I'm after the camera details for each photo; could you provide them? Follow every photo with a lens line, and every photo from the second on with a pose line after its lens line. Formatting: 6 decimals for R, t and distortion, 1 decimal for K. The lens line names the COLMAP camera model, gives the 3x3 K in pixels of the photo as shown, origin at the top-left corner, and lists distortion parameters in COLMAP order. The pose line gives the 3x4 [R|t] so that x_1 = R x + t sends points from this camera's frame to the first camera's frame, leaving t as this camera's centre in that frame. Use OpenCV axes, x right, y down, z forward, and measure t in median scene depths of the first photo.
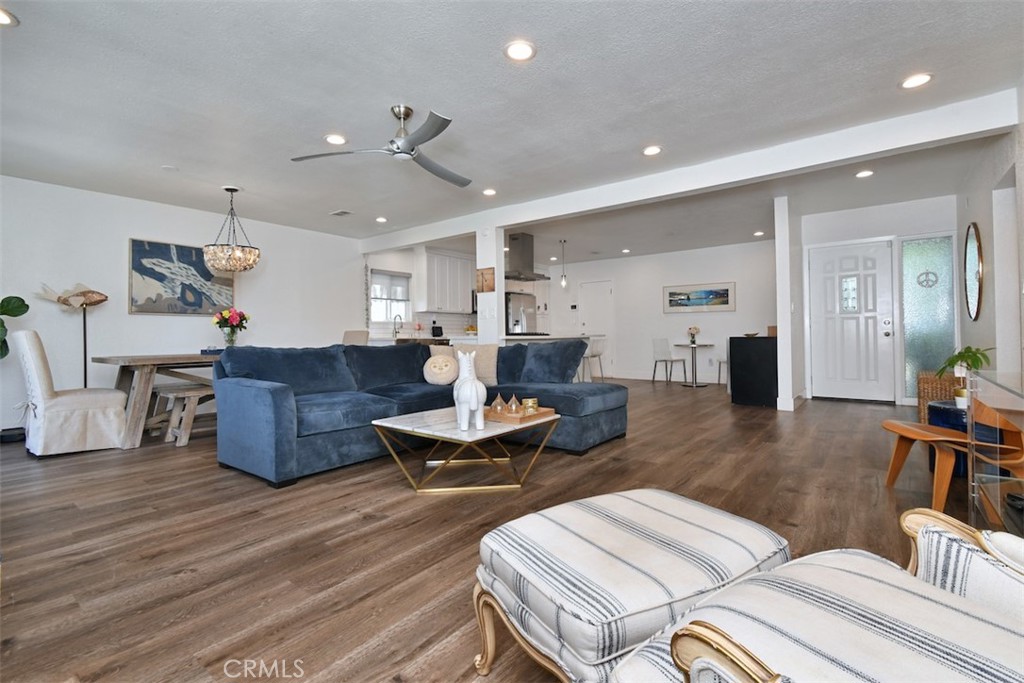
lens RADIAL K [[488.0, 0, 523.4], [0, 488.0, 344.6], [0, 0, 1]] dist [0.003561, 0.000463]
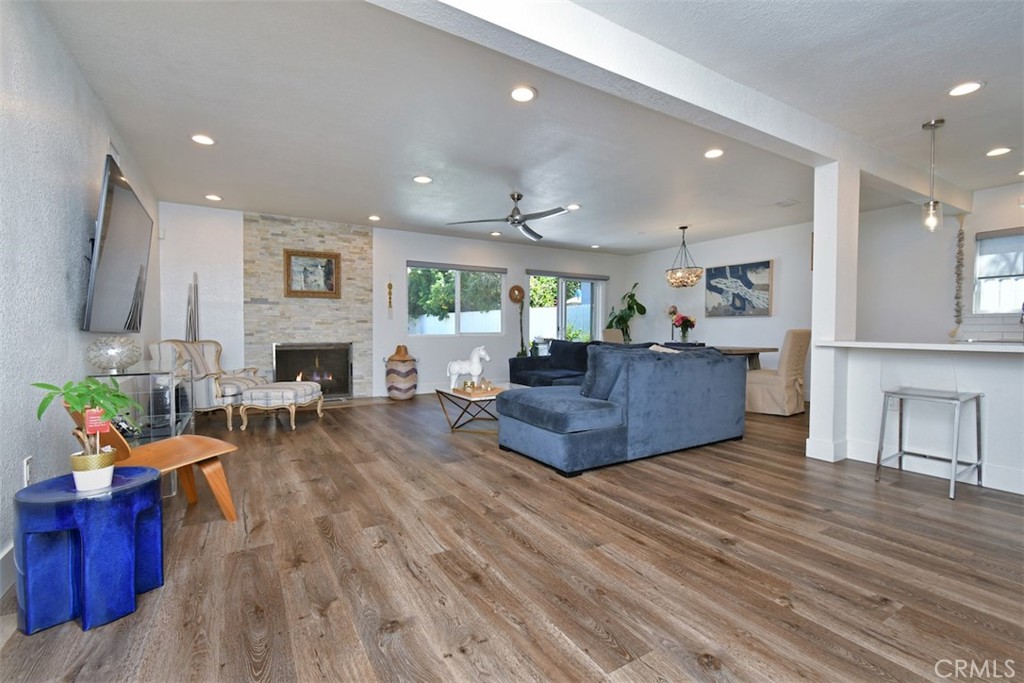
lens RADIAL K [[450.6, 0, 509.1], [0, 450.6, 327.0], [0, 0, 1]] dist [0.004035, 0.001031]
pose [[-0.386417, 0.004421, -0.922314, 0.720139], [-0.017134, 0.999782, 0.011971, -0.040230], [0.922165, 0.020429, -0.386257, 0.974104]]
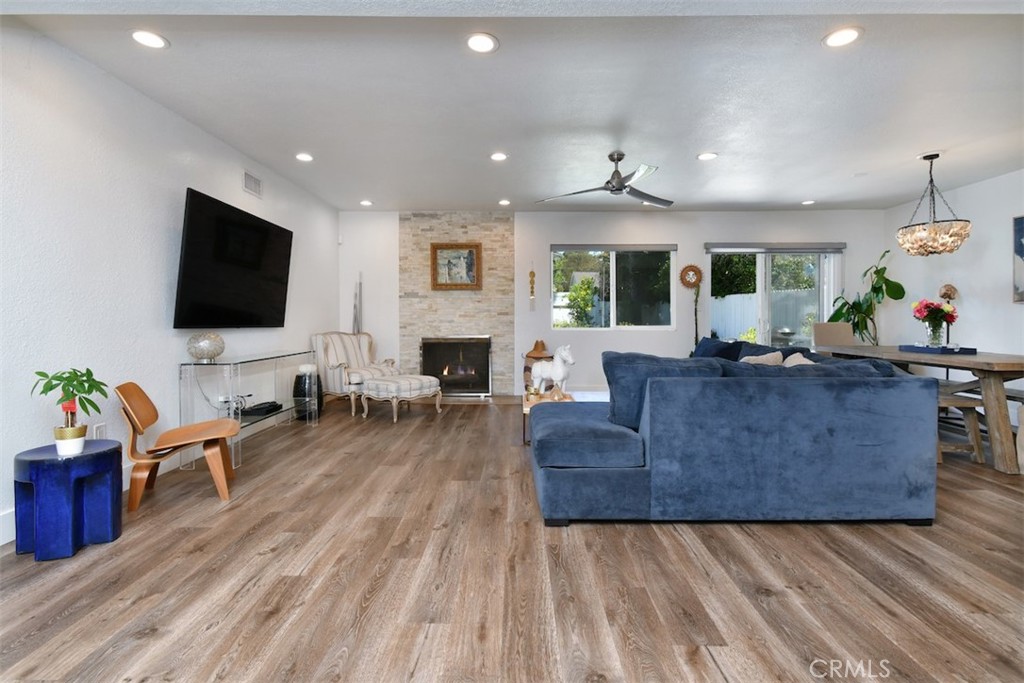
lens RADIAL K [[512.0, 0, 511.4], [0, 512.0, 306.4], [0, 0, 1]] dist [0.004004, 0.000785]
pose [[-0.815850, 0.000331, -0.578264, 0.484298], [-0.002180, 0.999991, 0.003649, -0.056420], [0.578260, 0.004237, -0.815842, 1.201929]]
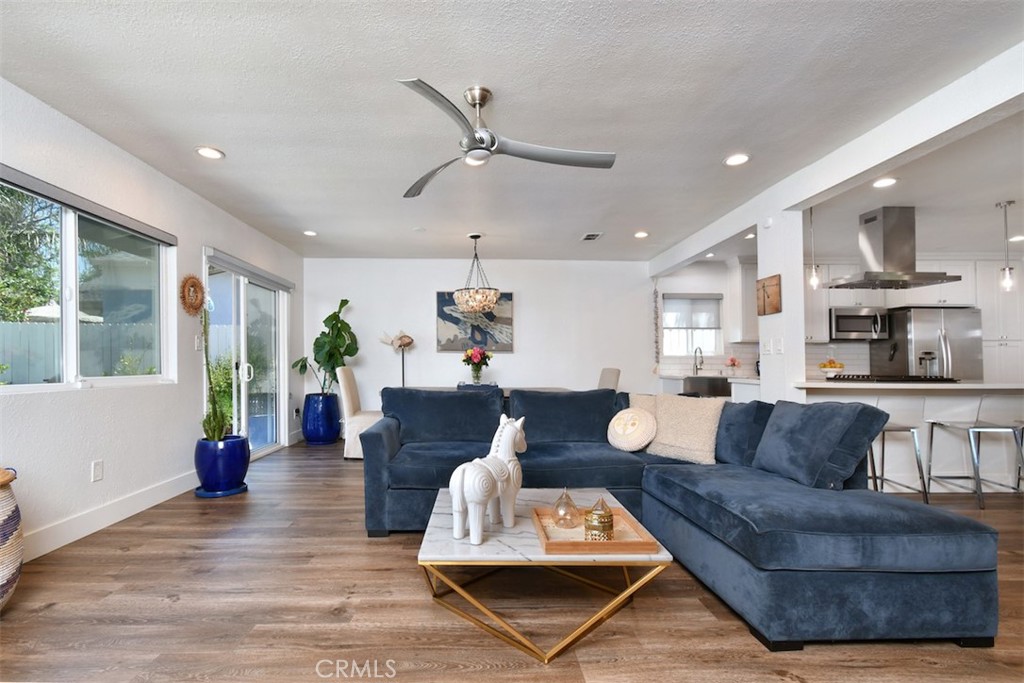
lens RADIAL K [[477.6, 0, 480.2], [0, 477.6, 366.1], [0, 0, 1]] dist [0.002421, -0.000202]
pose [[0.601271, 0.018564, -0.798830, 0.235010], [-0.026681, 0.999639, 0.003148, -0.034022], [0.798600, 0.019420, 0.601549, 0.358052]]
